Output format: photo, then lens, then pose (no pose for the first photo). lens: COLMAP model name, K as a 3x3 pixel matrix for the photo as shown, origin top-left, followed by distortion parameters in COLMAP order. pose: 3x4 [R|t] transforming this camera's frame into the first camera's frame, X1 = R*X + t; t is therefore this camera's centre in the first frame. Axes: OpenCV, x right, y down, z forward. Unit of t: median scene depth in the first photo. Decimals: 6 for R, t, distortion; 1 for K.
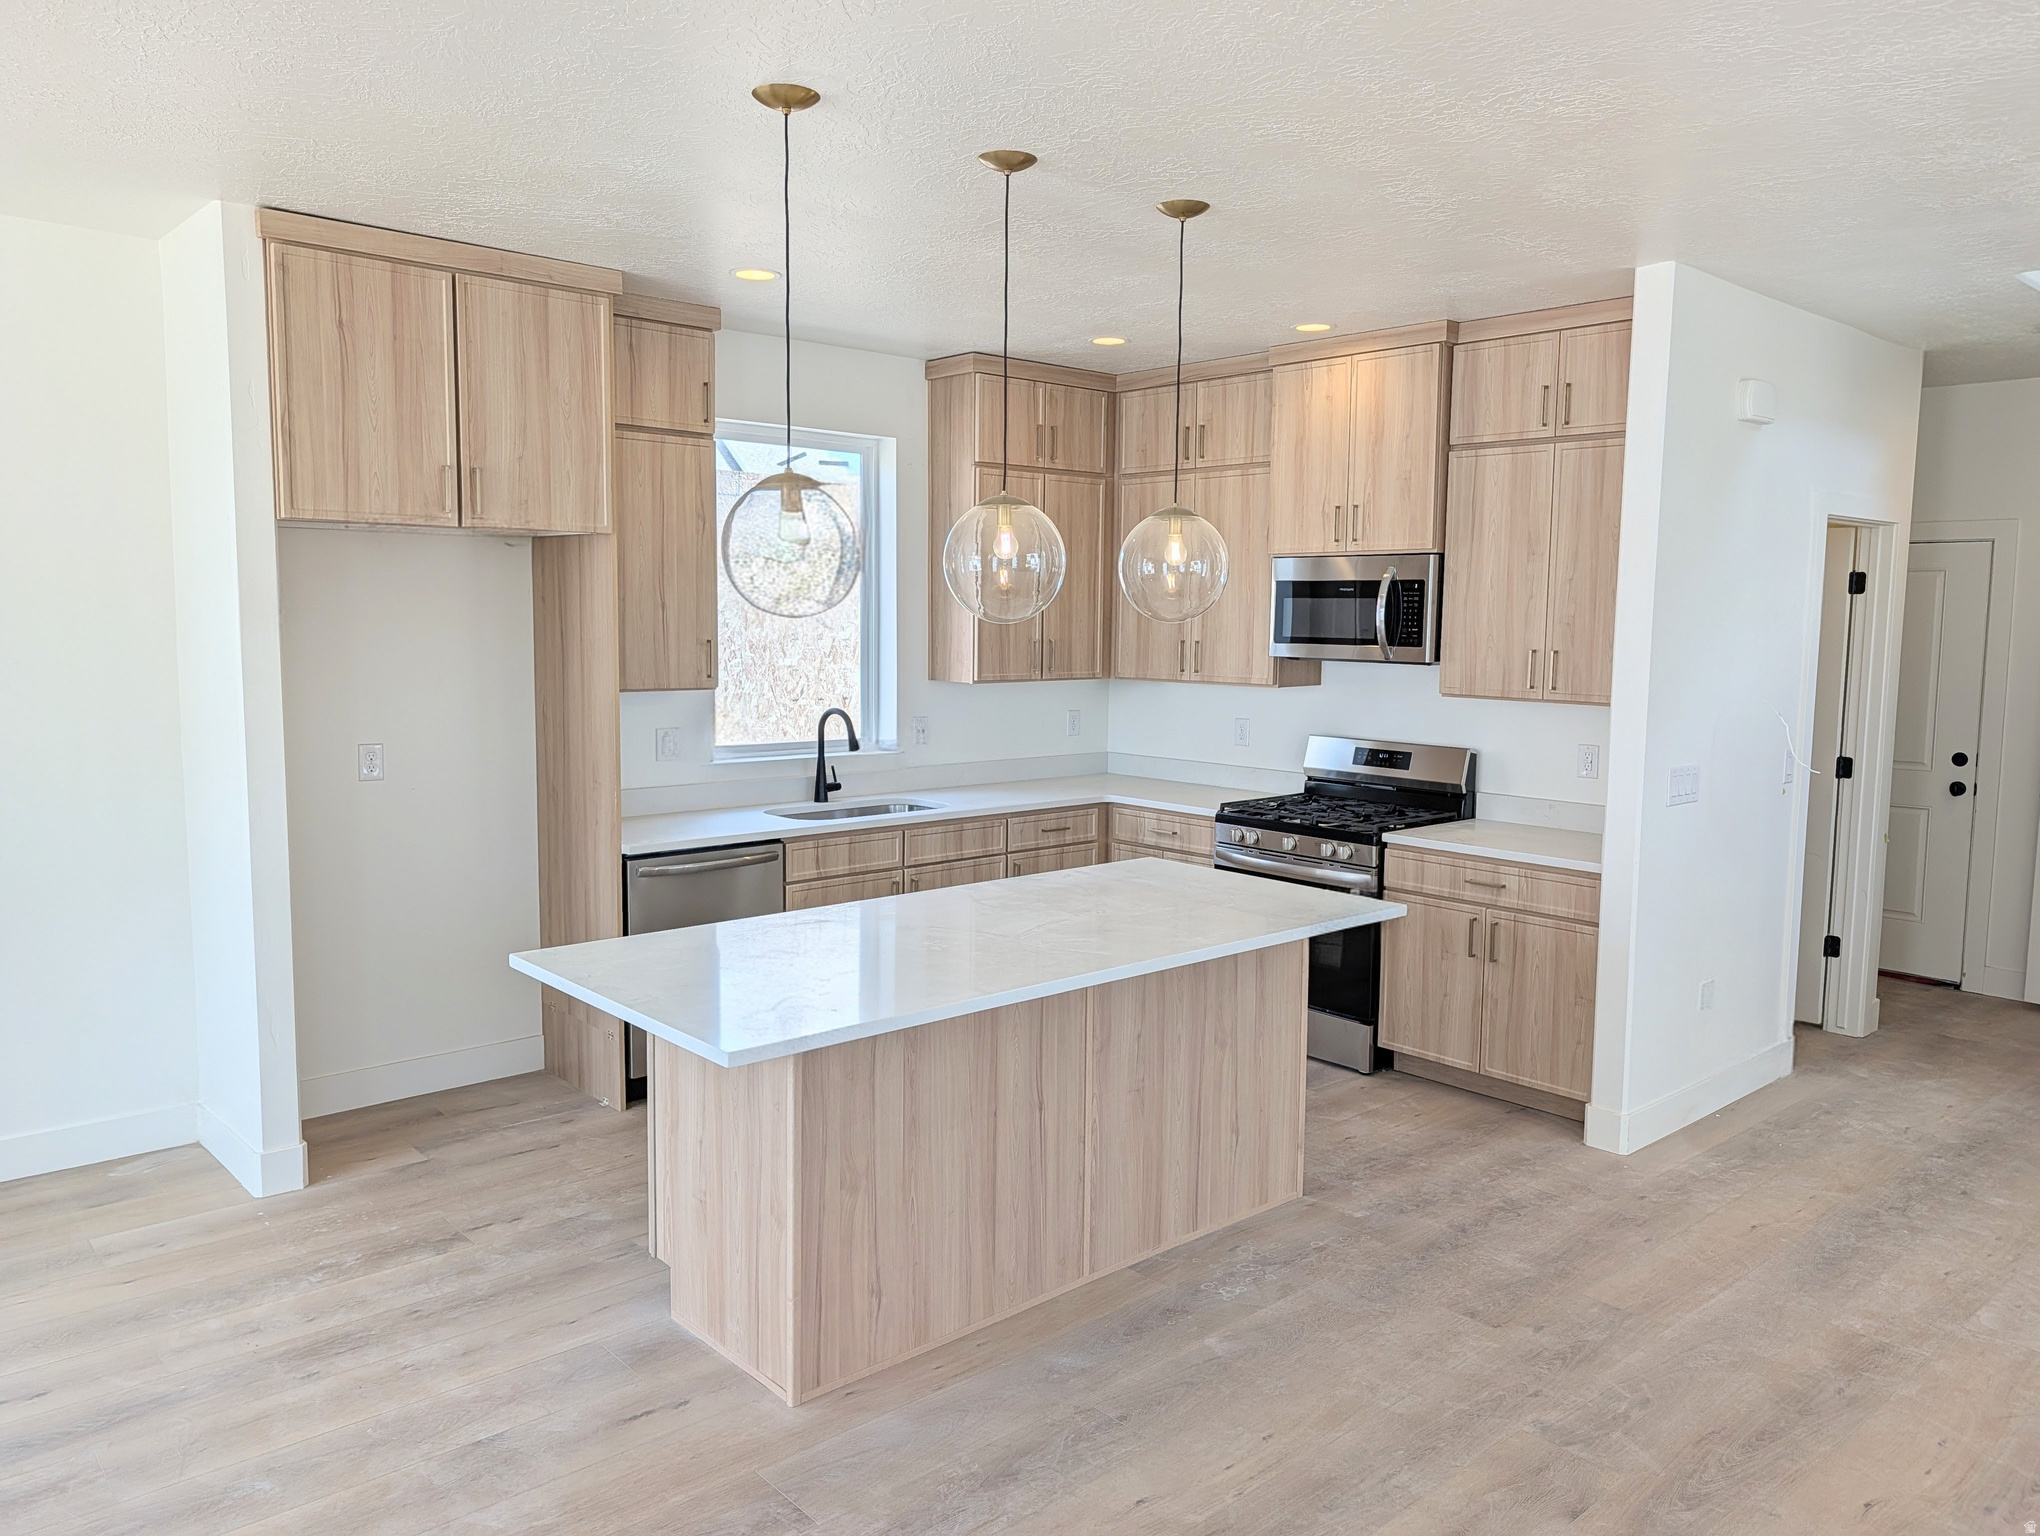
lens RADIAL K [[1480.6, 0, 1014.4], [0, 1480.6, 758.7], [0, 0, 1]] dist [0.021487, -0.019305]
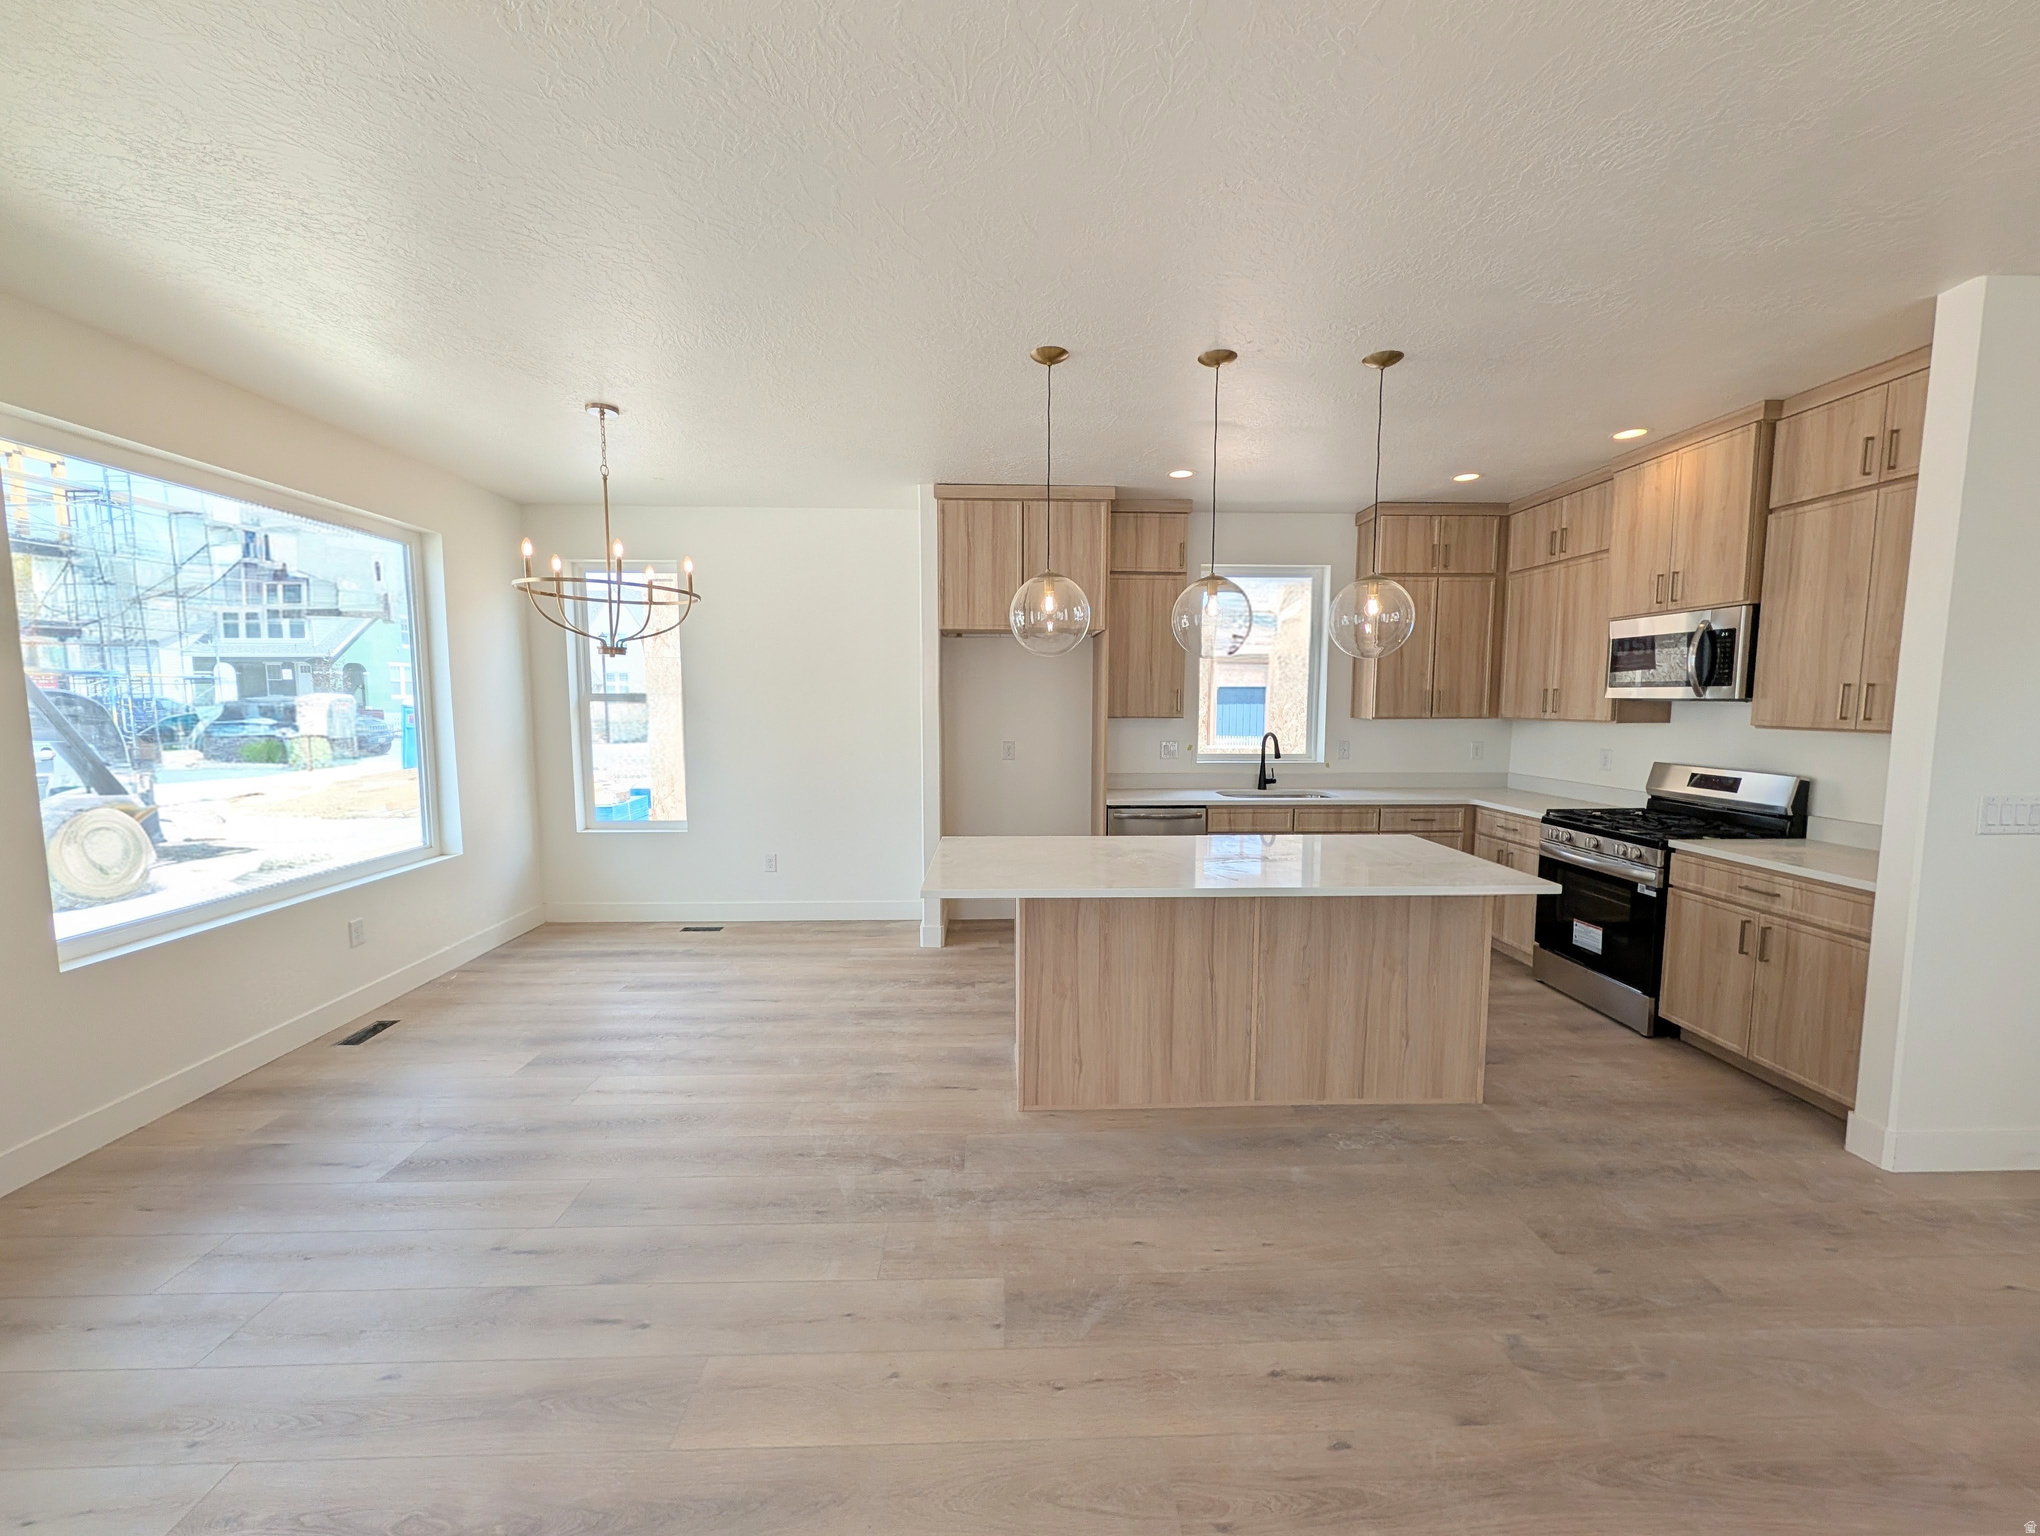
lens RADIAL K [[787.2, 0, 1028.2], [0, 787.2, 769.6], [0, 0, 1]] dist [-0.000656, 0.000482]
pose [[0.763772, 0.046225, -0.643829, 0.307440], [-0.057137, 0.998359, 0.003897, 0.024468], [0.642953, 0.033810, 0.765159, 0.206652]]
